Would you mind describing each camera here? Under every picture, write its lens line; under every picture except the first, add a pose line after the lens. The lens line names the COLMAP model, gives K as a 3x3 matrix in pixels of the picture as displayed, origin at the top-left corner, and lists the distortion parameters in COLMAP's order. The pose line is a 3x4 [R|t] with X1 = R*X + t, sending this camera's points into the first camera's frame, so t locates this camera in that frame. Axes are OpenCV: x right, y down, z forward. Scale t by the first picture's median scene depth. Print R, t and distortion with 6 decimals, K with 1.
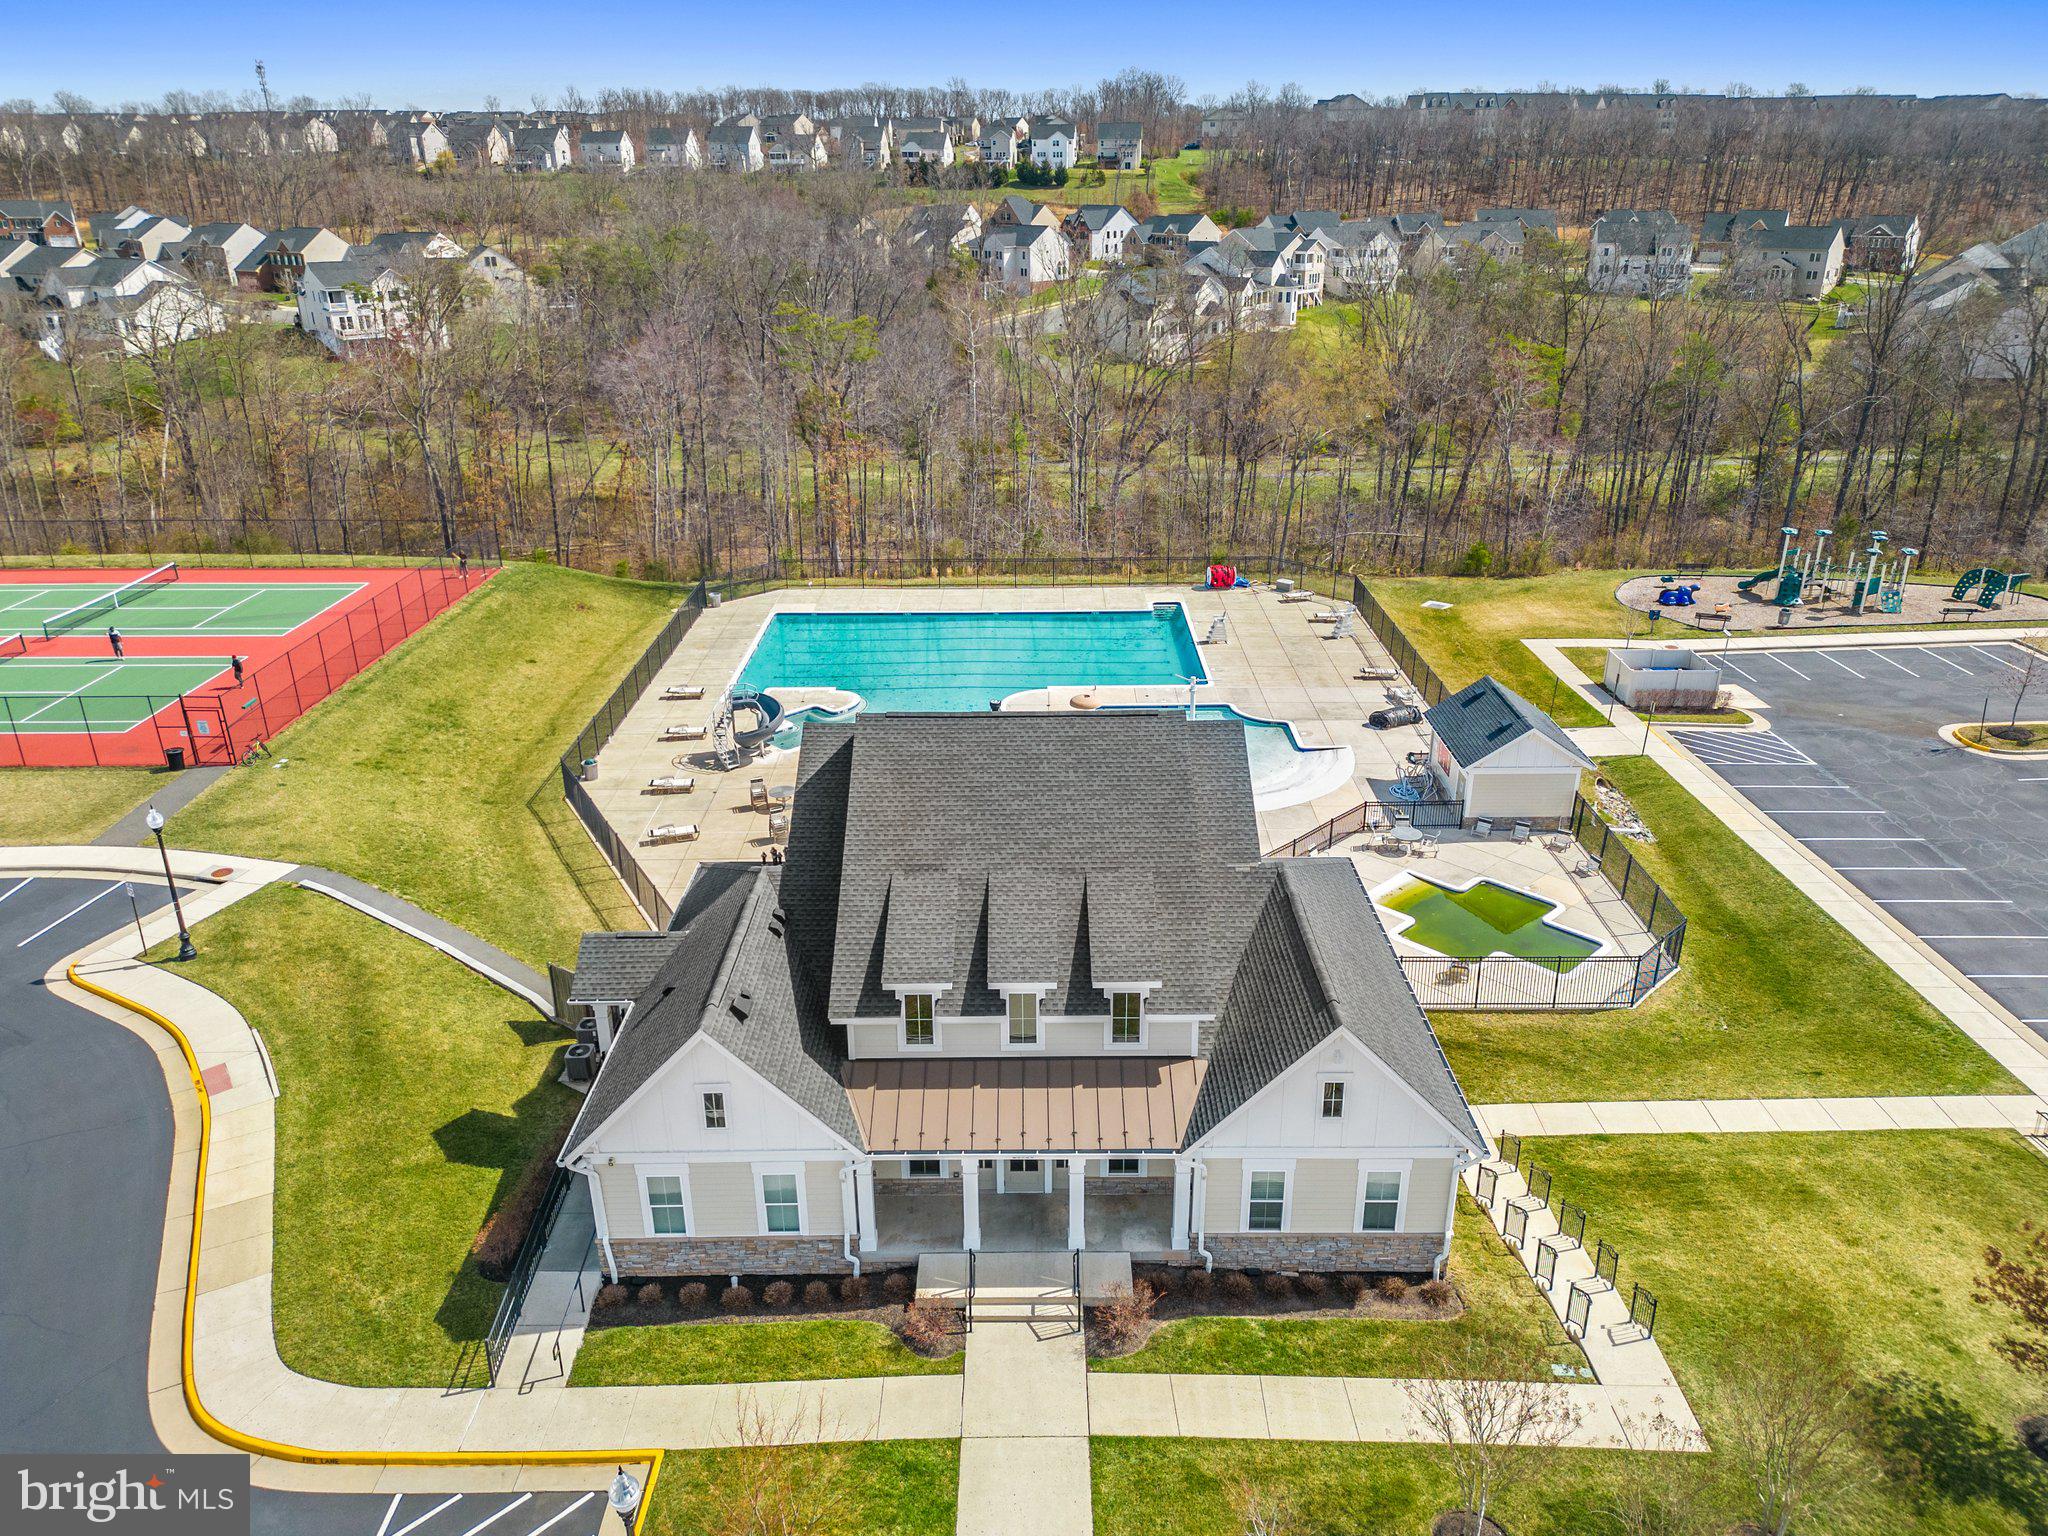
lens RADIAL K [[1448.6, 0, 1032.0], [0, 1448.6, 753.3], [0, 0, 1]] dist [0.082885, -0.084103]
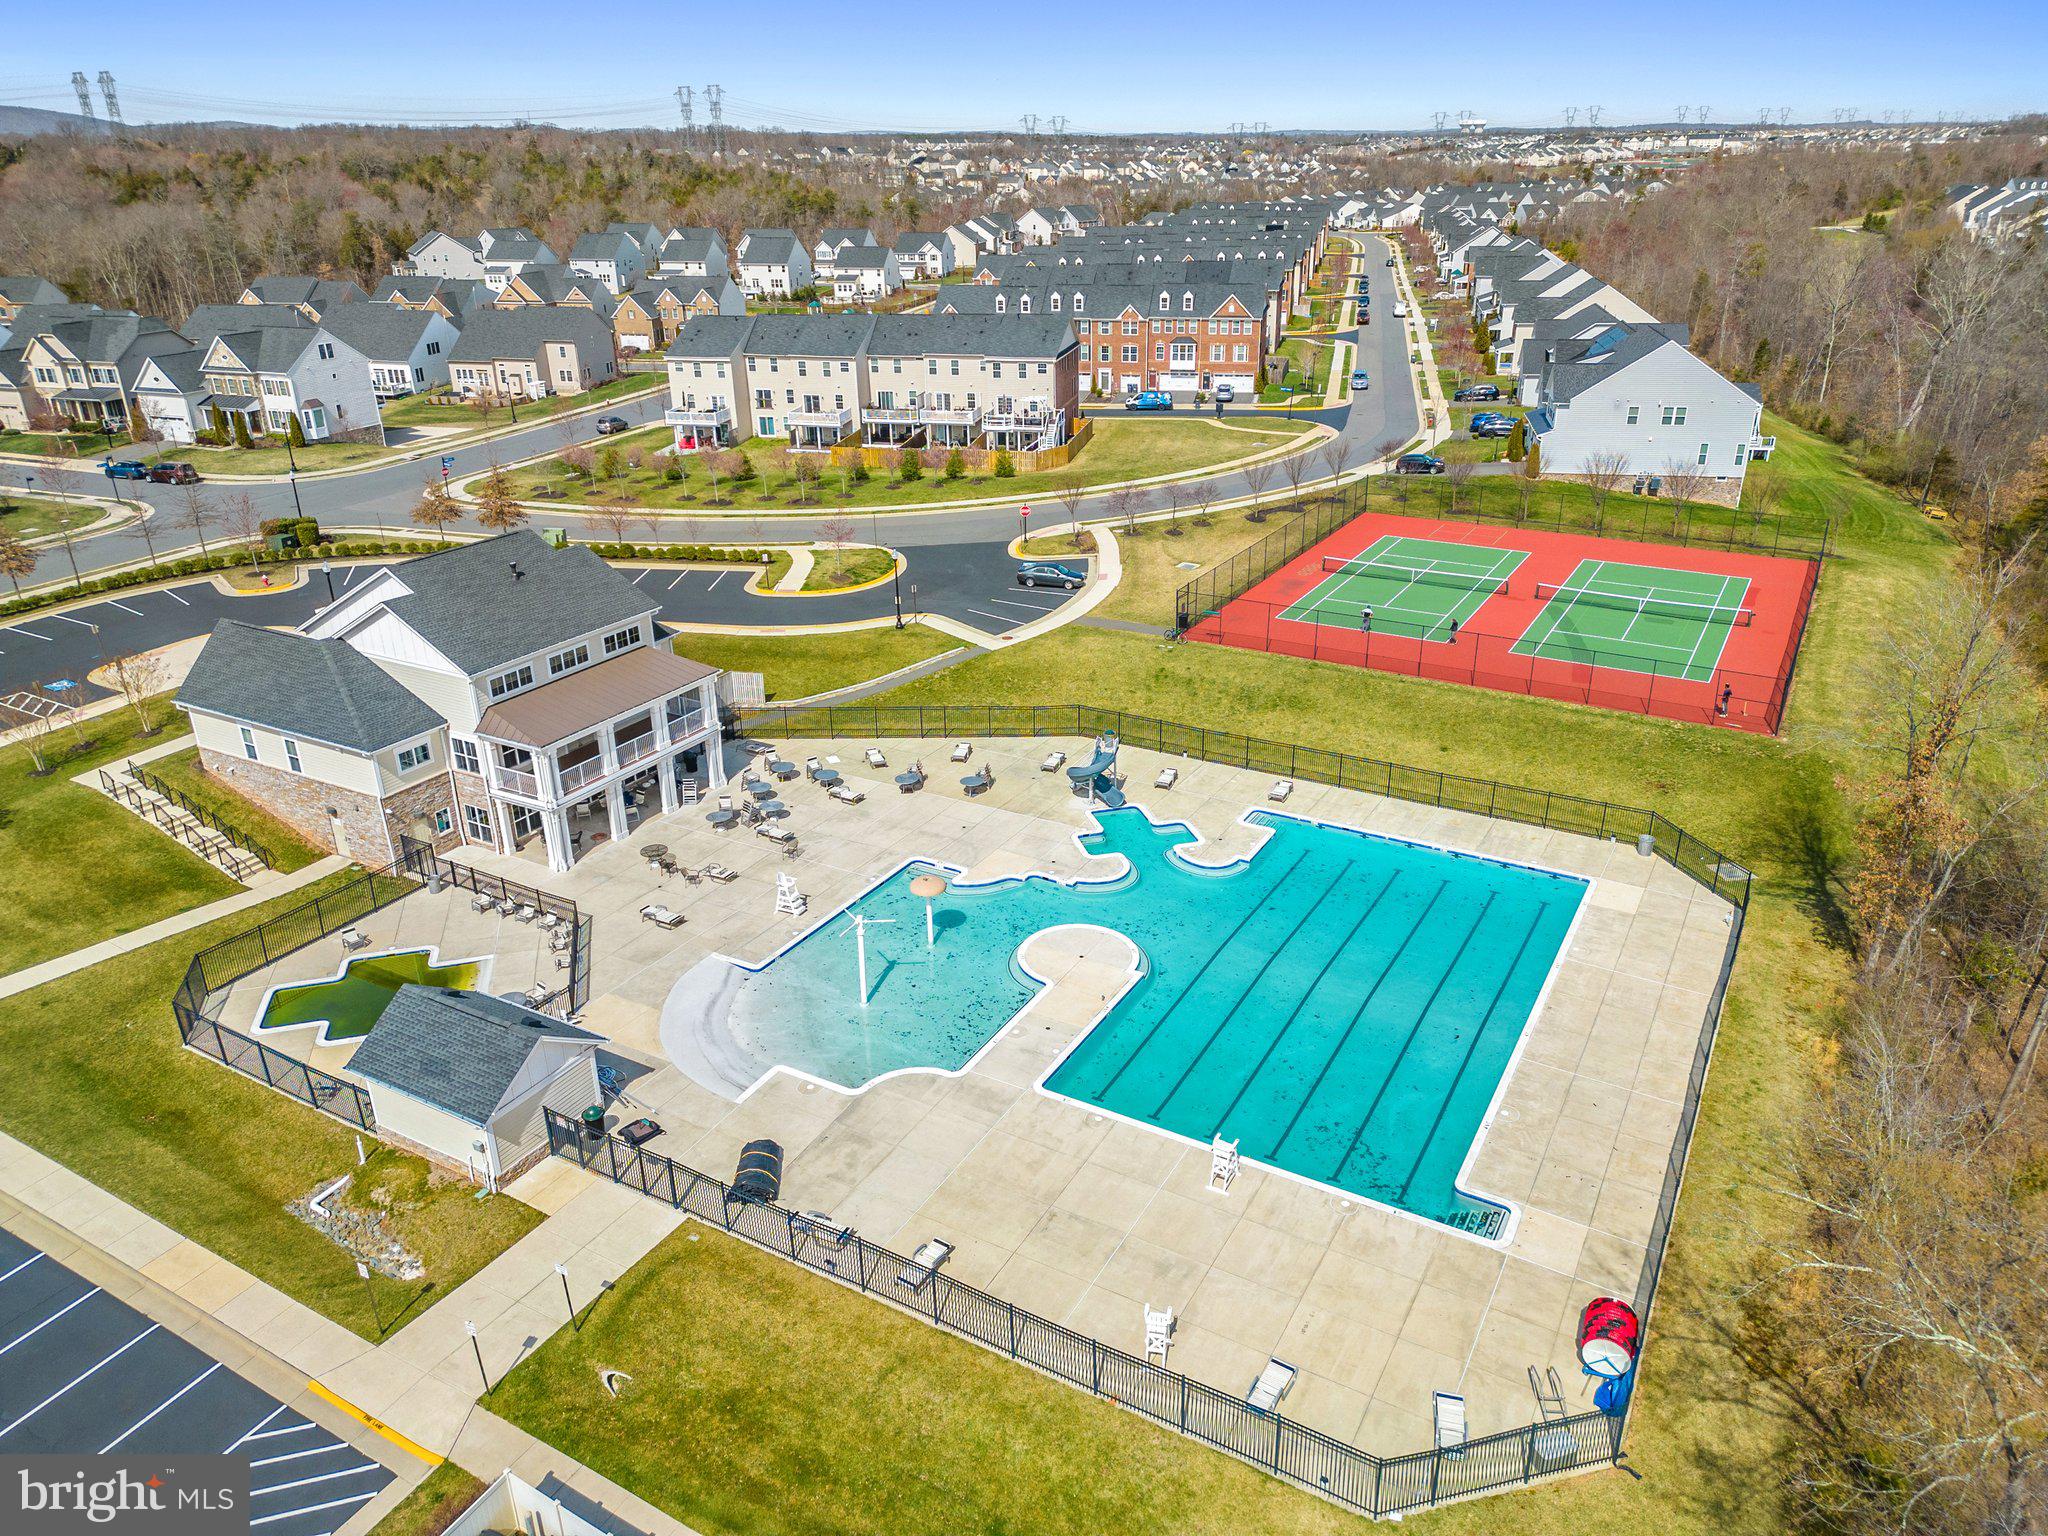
lens RADIAL K [[1448.6, 0, 1032.0], [0, 1448.6, 753.3], [0, 0, 1]] dist [0.082885, -0.084103]
pose [[-0.498351, 0.343255, -0.796130, 0.721832], [-0.313390, 0.784869, 0.534572, -0.625384], [0.808352, 0.515904, -0.283568, 1.334567]]
